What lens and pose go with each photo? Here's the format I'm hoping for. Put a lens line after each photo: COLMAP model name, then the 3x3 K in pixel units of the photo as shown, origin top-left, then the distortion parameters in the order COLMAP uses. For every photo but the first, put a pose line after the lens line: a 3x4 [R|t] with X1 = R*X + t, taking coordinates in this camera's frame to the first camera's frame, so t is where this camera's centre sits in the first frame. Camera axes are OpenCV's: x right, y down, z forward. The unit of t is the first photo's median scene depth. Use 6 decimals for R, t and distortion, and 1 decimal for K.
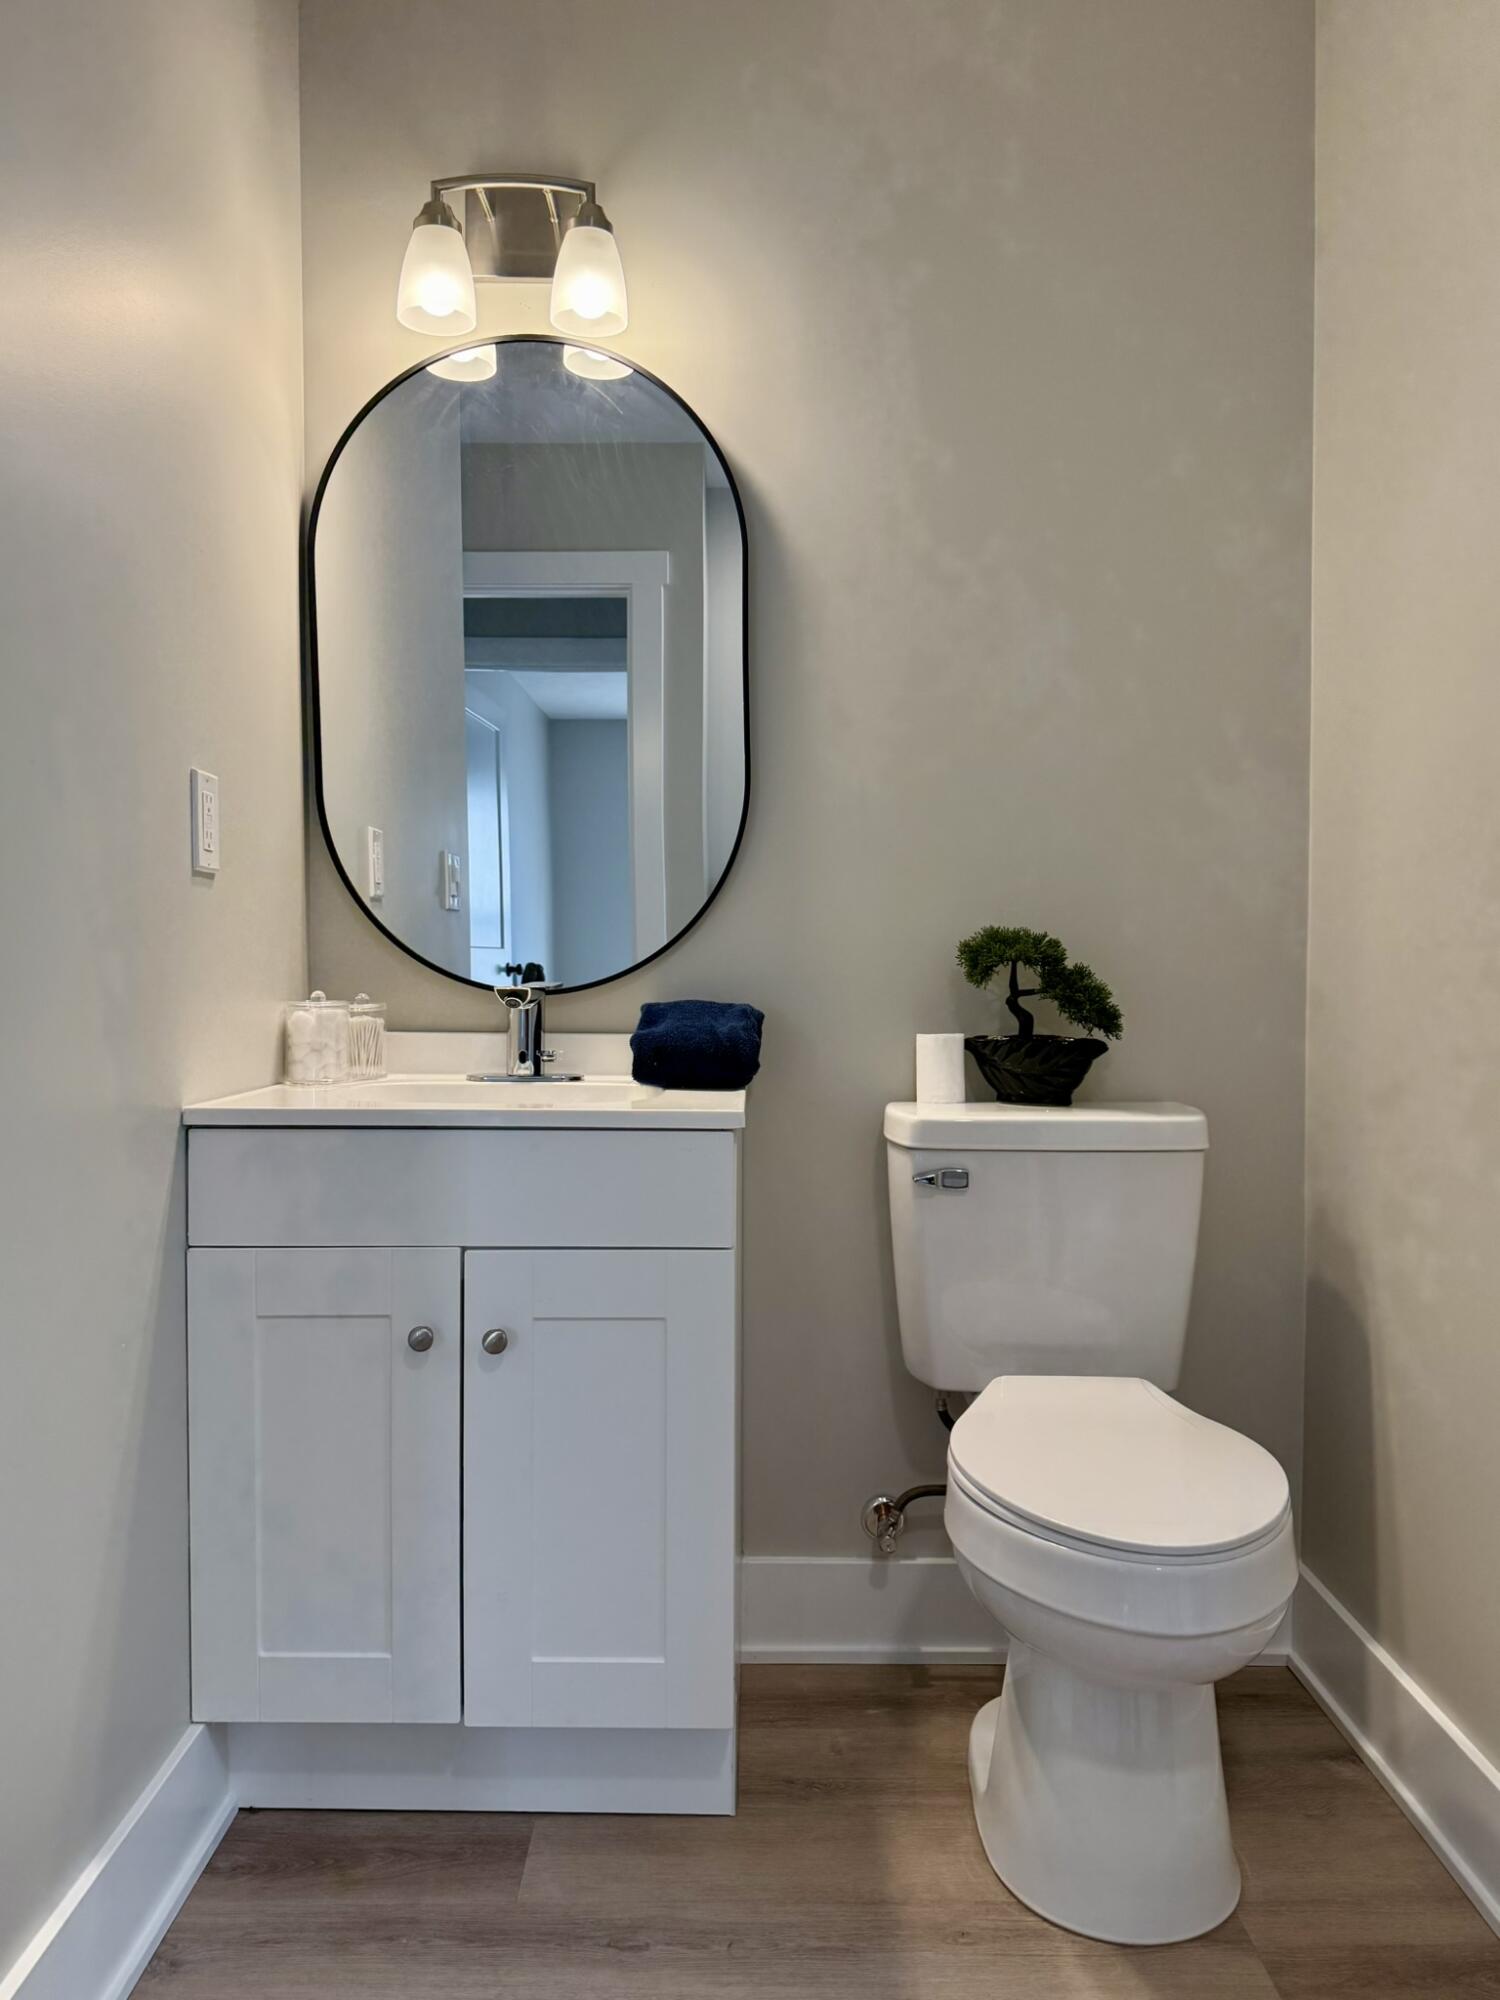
lens RADIAL K [[1463.4, 0, 749.8], [0, 1463.4, 996.0], [0, 0, 1]] dist [0.044152, -0.031849]
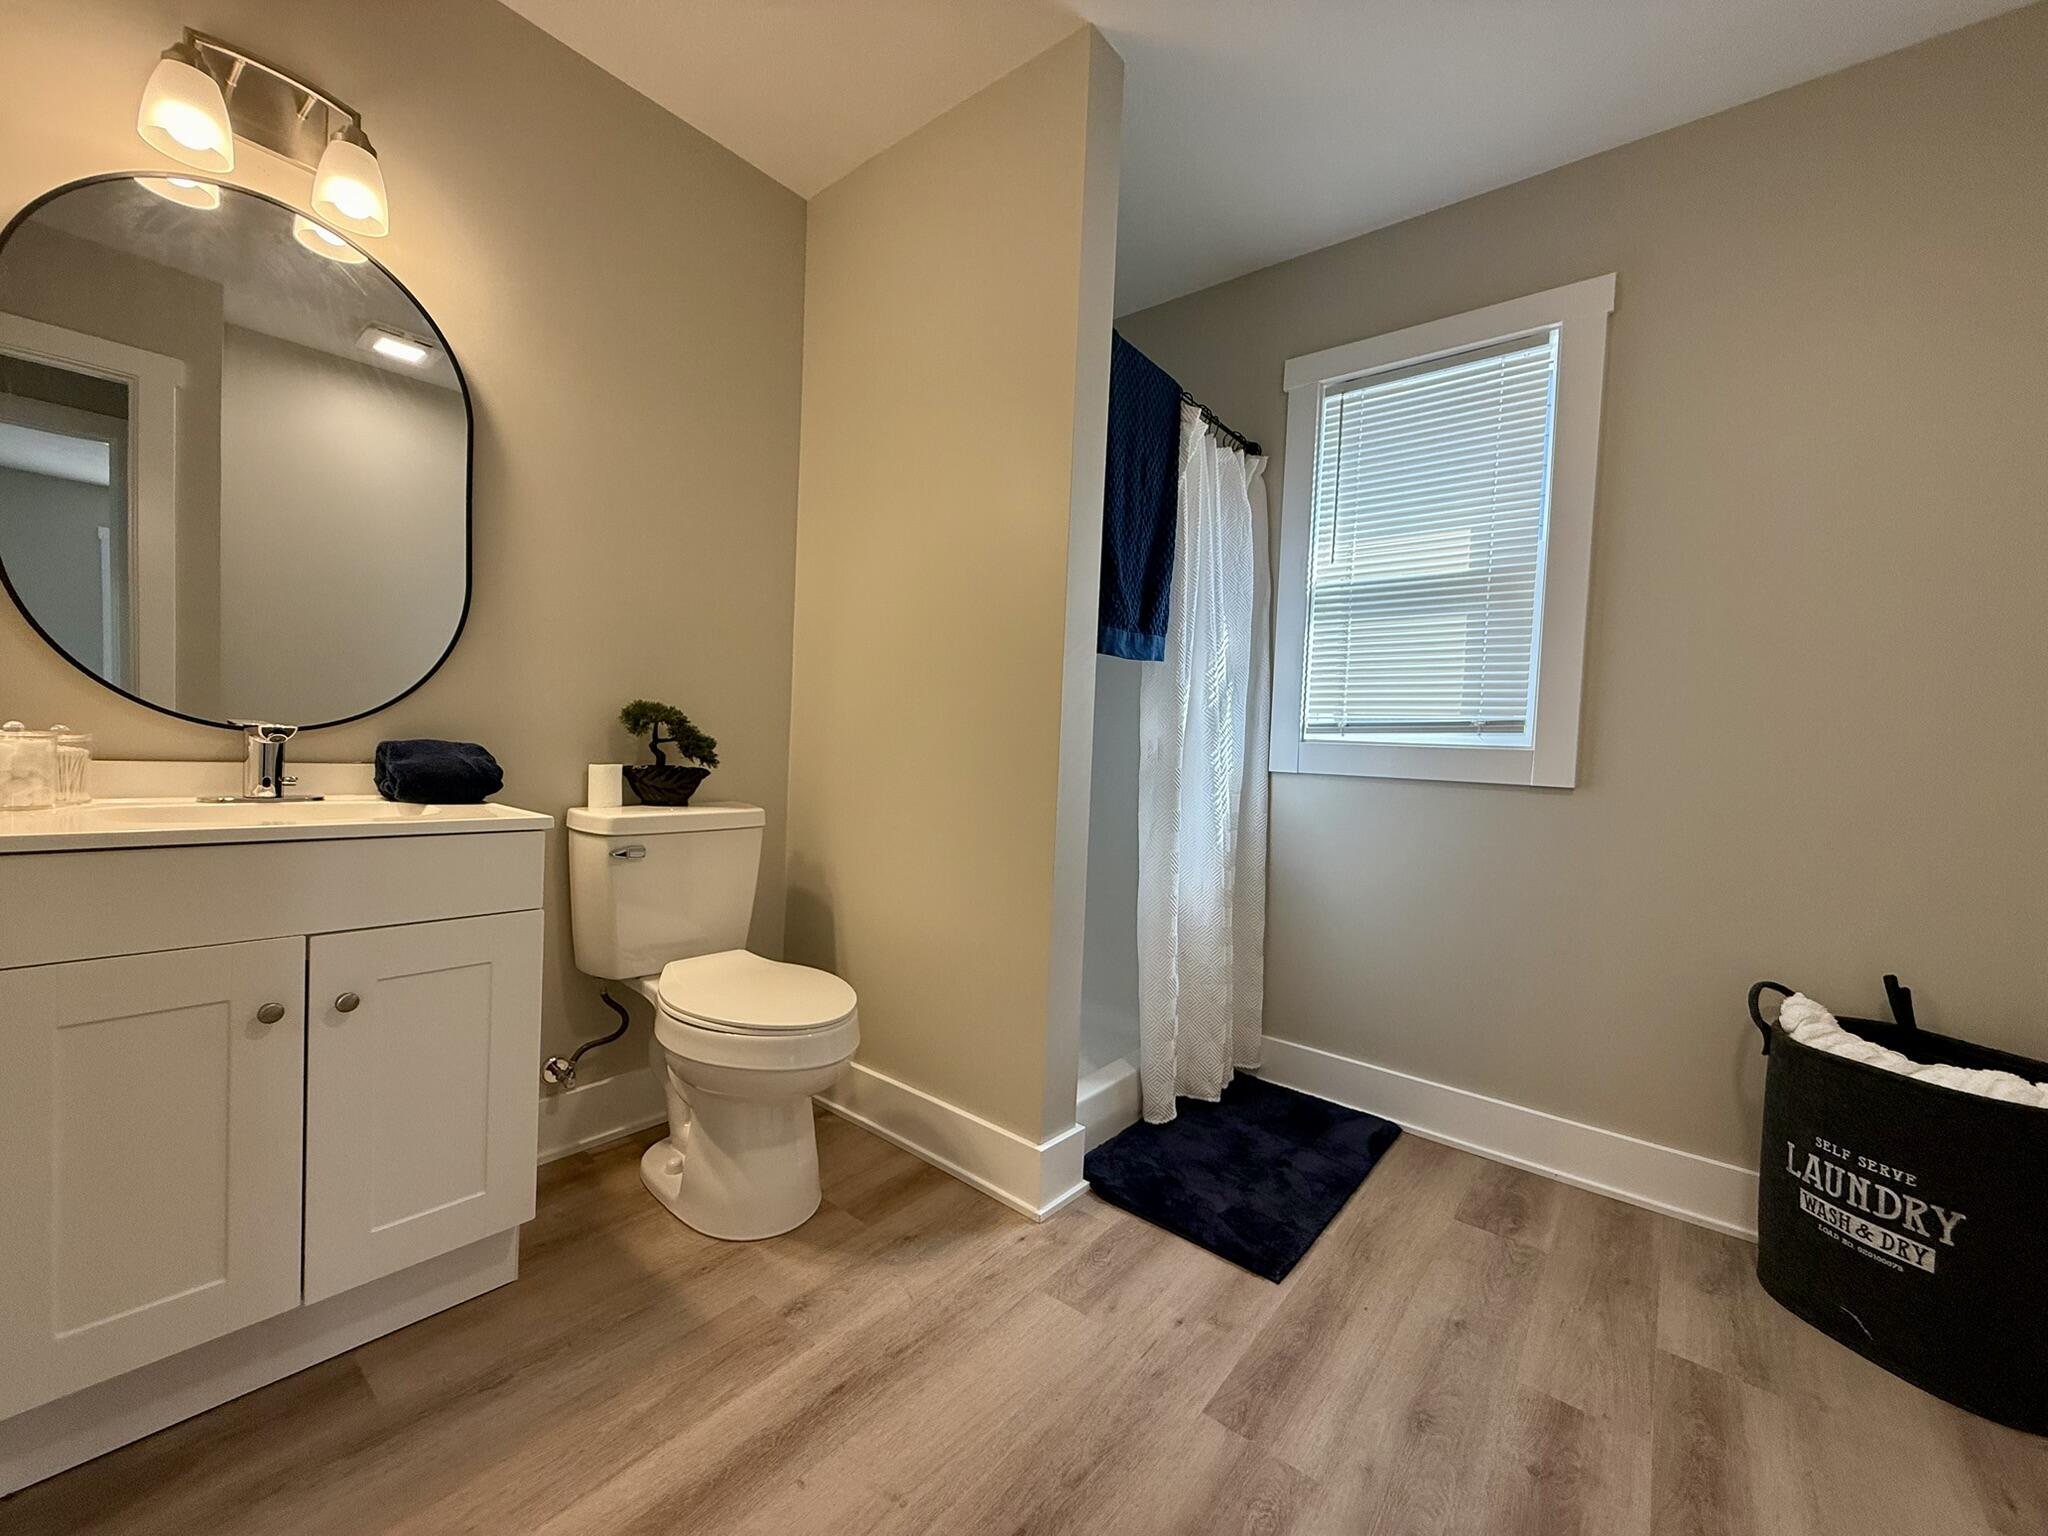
lens RADIAL K [[804.3, 0, 1021.4], [0, 804.3, 760.3], [0, 0, 1]] dist [0.004254, 0.000991]
pose [[0.643313, 0.008111, 0.765560, -0.268254], [-0.028327, 0.999511, 0.013214, -0.003925], [-0.765079, -0.030187, 0.643229, 0.072787]]
